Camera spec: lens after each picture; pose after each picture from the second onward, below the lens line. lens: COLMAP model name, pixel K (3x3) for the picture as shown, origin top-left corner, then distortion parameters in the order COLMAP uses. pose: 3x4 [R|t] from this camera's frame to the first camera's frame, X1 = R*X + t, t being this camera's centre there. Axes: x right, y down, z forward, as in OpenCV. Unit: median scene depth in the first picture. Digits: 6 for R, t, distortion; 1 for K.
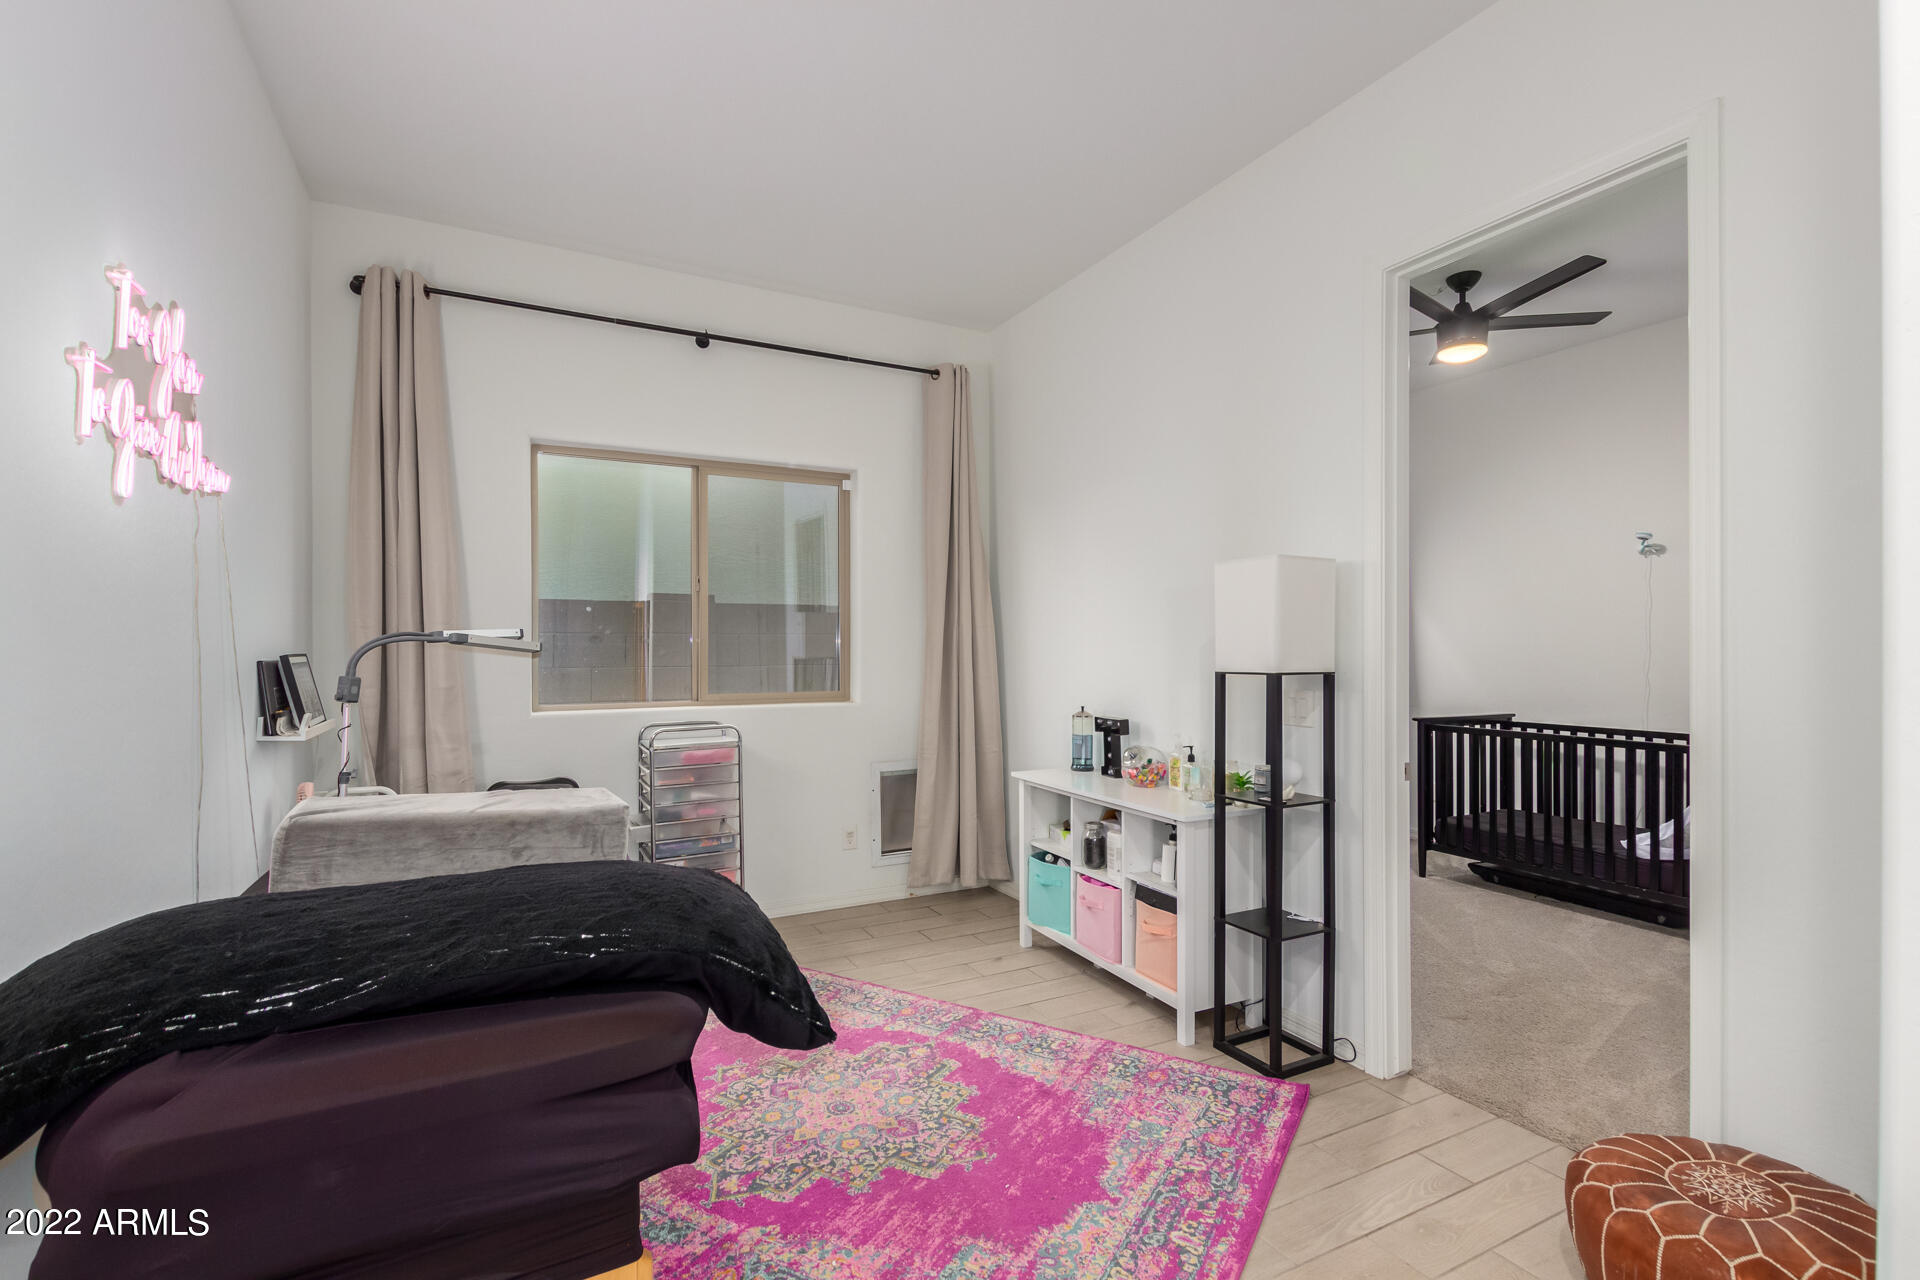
lens RADIAL K [[875.5, 0, 938.8], [0, 875.5, 643.9], [0, 0, 1]] dist [-0.001717, -0.003192]
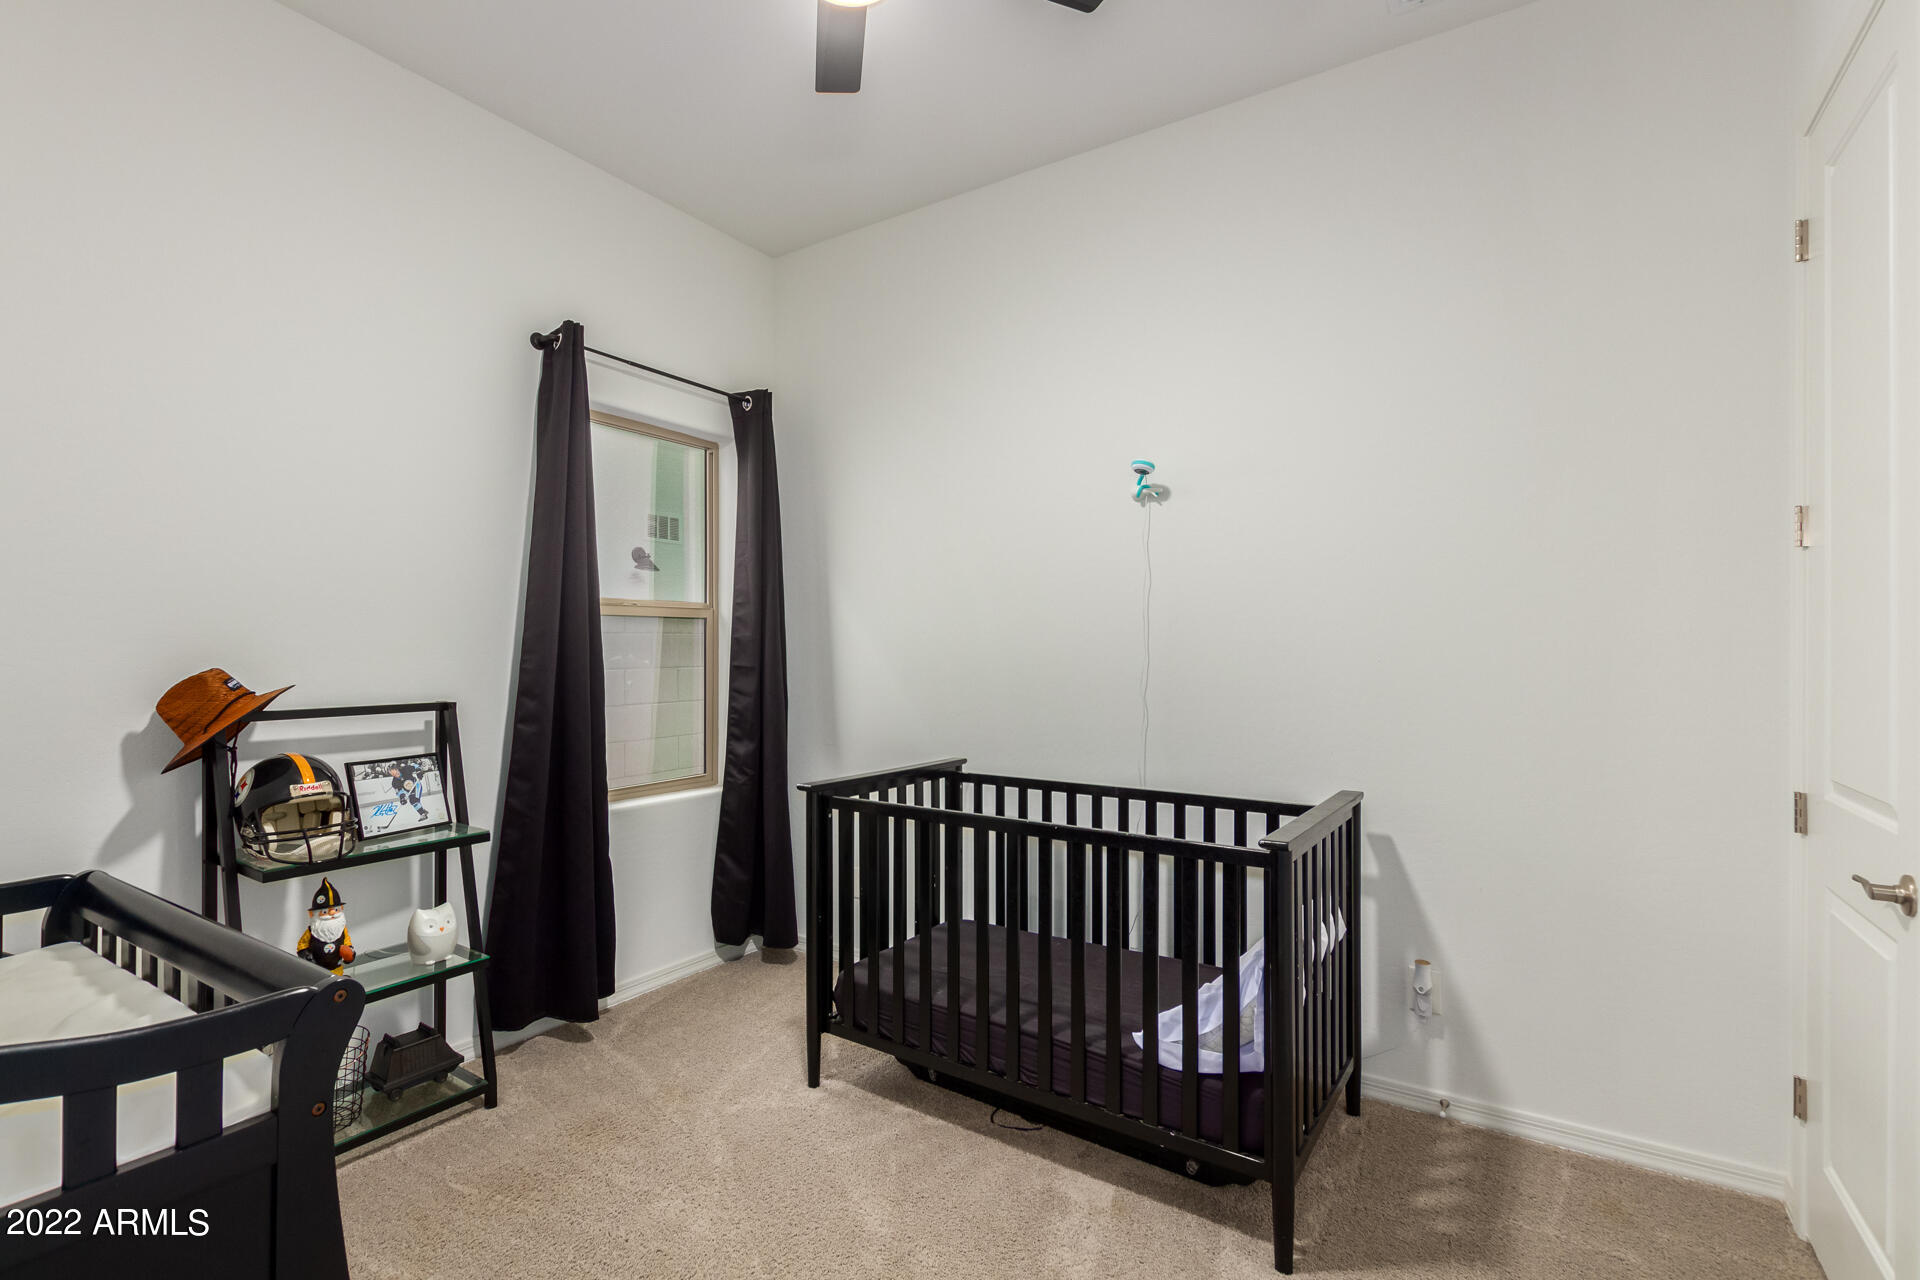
lens RADIAL K [[875.5, 0, 953.6], [0, 875.5, 640.9], [0, 0, 1]] dist [-0.001717, -0.003192]
pose [[0.851339, 0.009922, 0.524522, 0.372714], [-0.006356, 0.999943, -0.008599, 0.004014], [-0.524578, 0.003987, 0.851353, 0.546273]]
